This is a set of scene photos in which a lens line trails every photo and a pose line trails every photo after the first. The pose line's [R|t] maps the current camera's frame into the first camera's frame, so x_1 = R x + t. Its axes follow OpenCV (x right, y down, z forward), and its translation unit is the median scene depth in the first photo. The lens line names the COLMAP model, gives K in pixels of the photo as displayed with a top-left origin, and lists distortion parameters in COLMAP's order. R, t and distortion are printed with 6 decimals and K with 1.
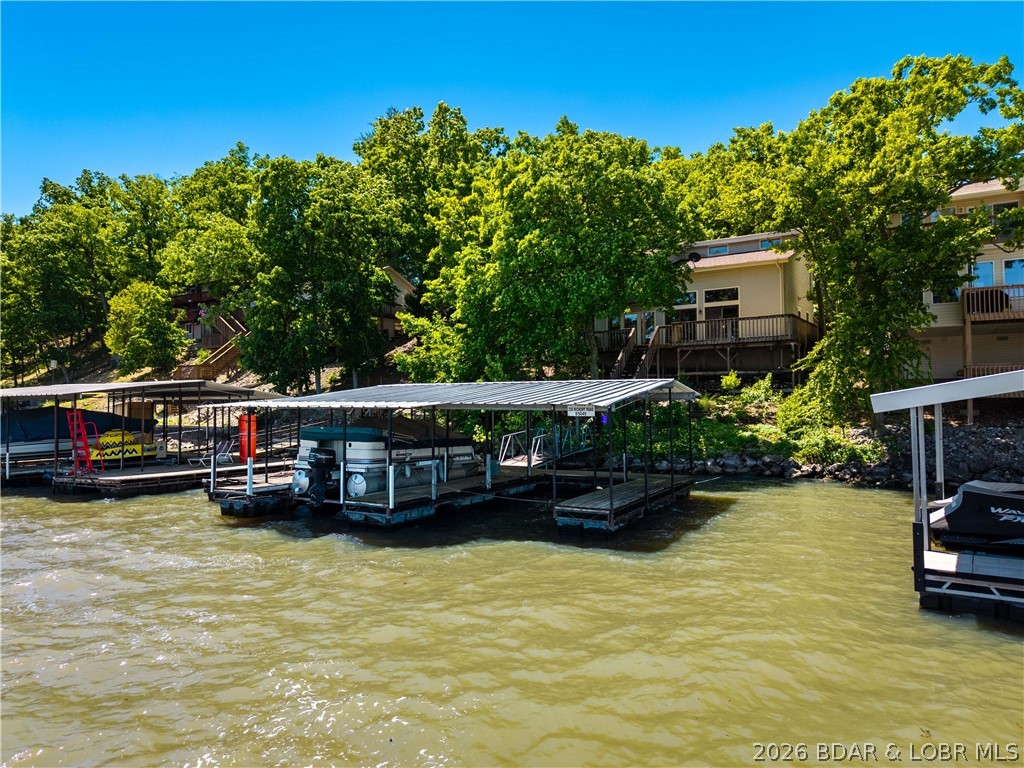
lens RADIAL K [[677.6, 0, 511.2], [0, 677.6, 393.0], [0, 0, 1]] dist [0.032625, -0.022321]
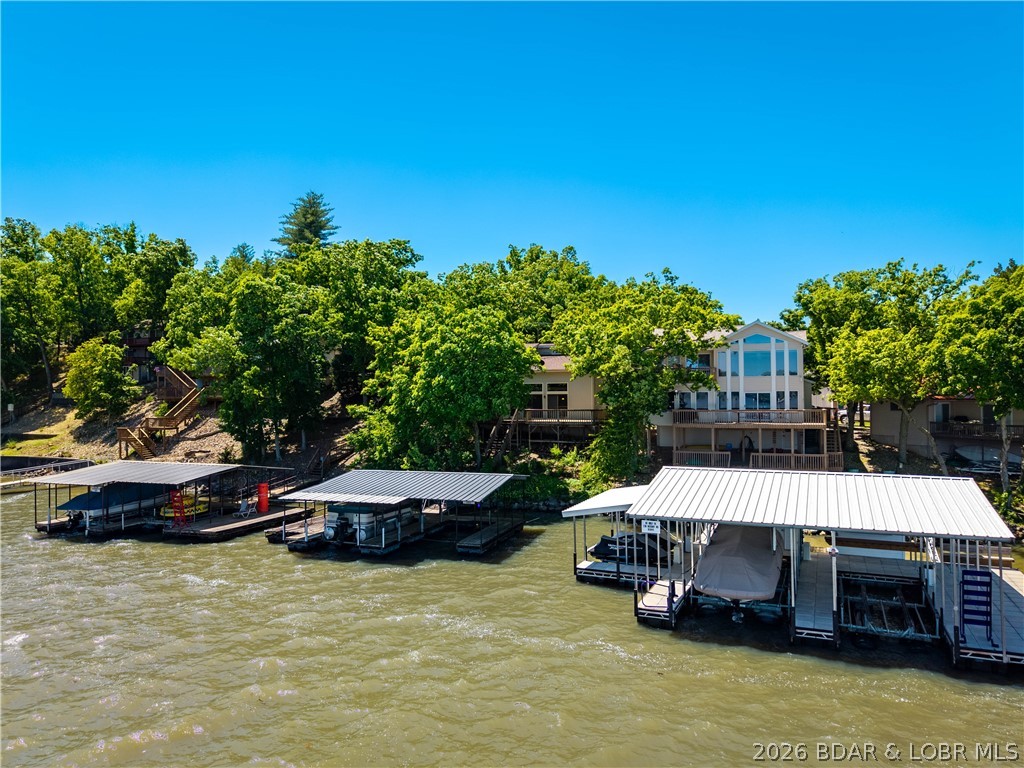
lens RADIAL K [[677.6, 0, 527.4], [0, 677.6, 399.4], [0, 0, 1]] dist [0.032625, -0.022321]
pose [[0.981859, -0.000473, 0.189611, -0.077136], [-0.003687, 0.999760, 0.021587, -0.209767], [-0.189576, -0.021895, 0.981622, -0.729451]]
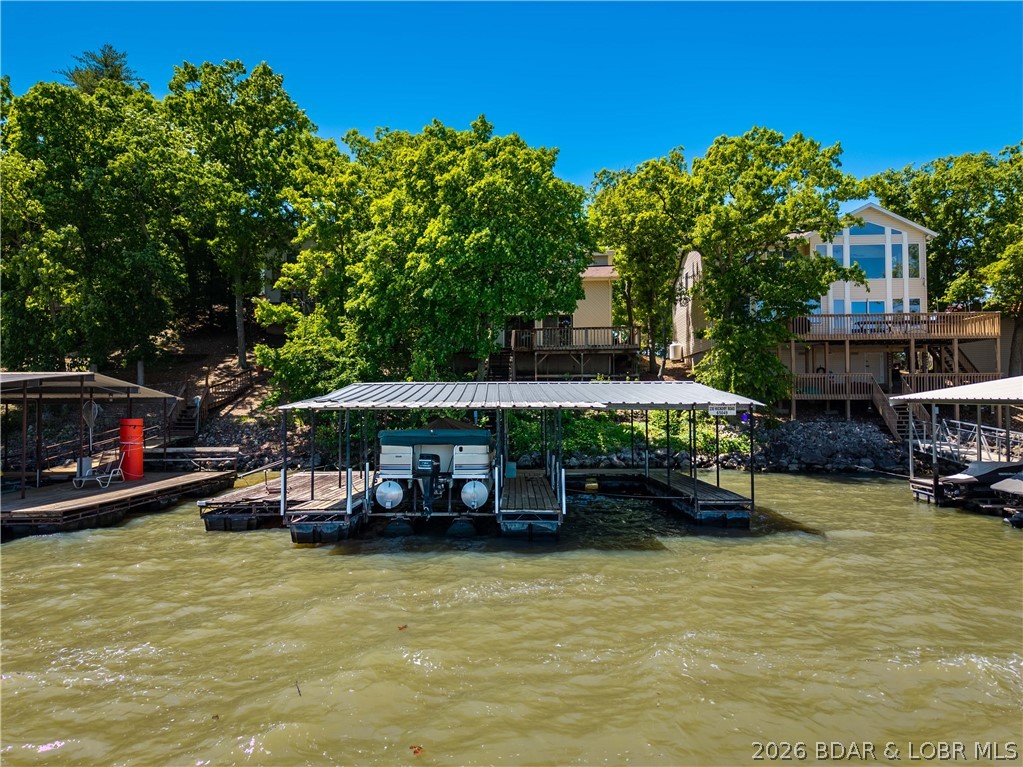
lens RADIAL K [[677.0, 0, 509.5], [0, 677.0, 386.3], [0, 0, 1]] dist [0.032625, -0.022321]
pose [[0.874554, 0.014390, 0.484714, -0.397925], [-0.008872, 0.999867, -0.013677, 0.003322], [-0.484846, 0.007661, 0.874566, 0.120561]]
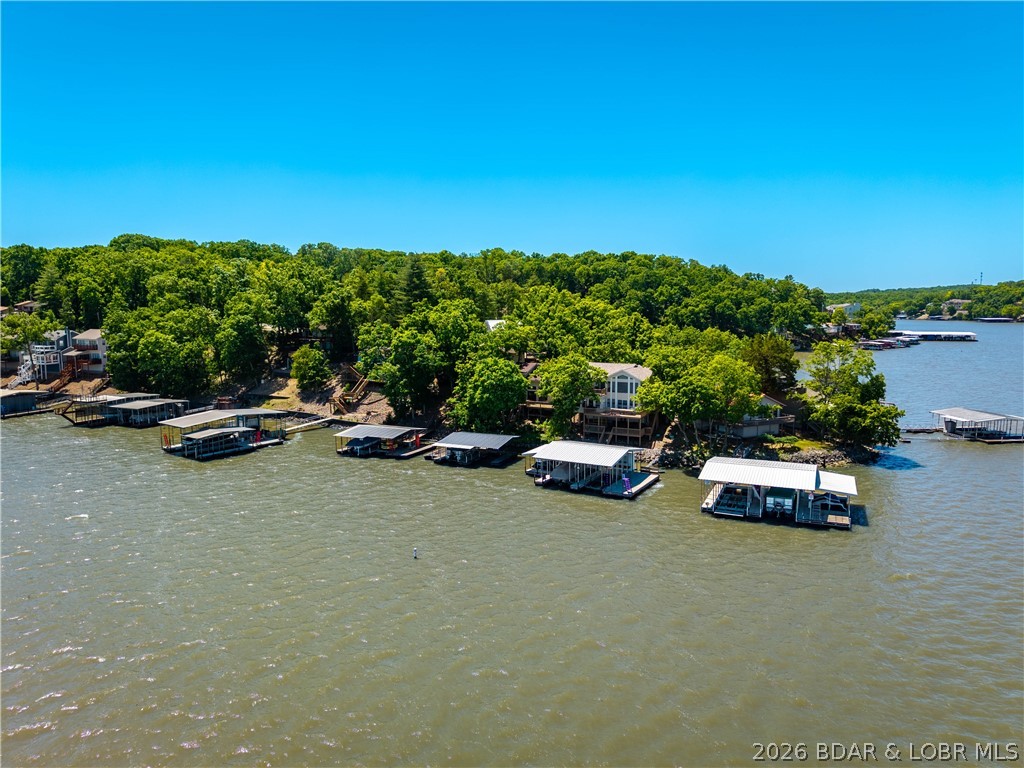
lens RADIAL K [[677.6, 0, 553.8], [0, 677.6, 375.1], [0, 0, 1]] dist [0.032625, -0.022321]
pose [[0.989769, -0.004545, 0.142609, -0.156721], [-0.013216, 0.992275, 0.123351, -0.870013], [-0.142068, -0.123974, 0.982063, -3.184034]]
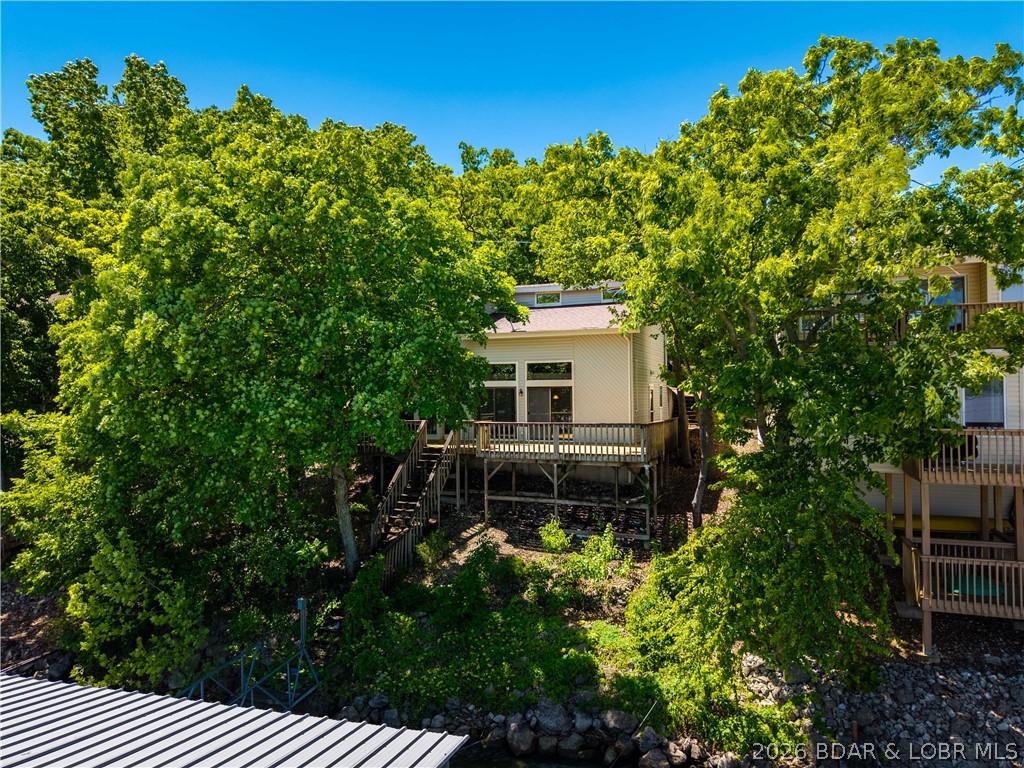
lens RADIAL K [[677.6, 0, 515.8], [0, 677.6, 384.7], [0, 0, 1]] dist [0.032625, -0.022321]
pose [[0.976050, 0.003238, 0.217523, 0.172066], [-0.003264, 0.999995, -0.000241, -0.181641], [-0.217523, -0.000474, 0.976055, 0.453840]]
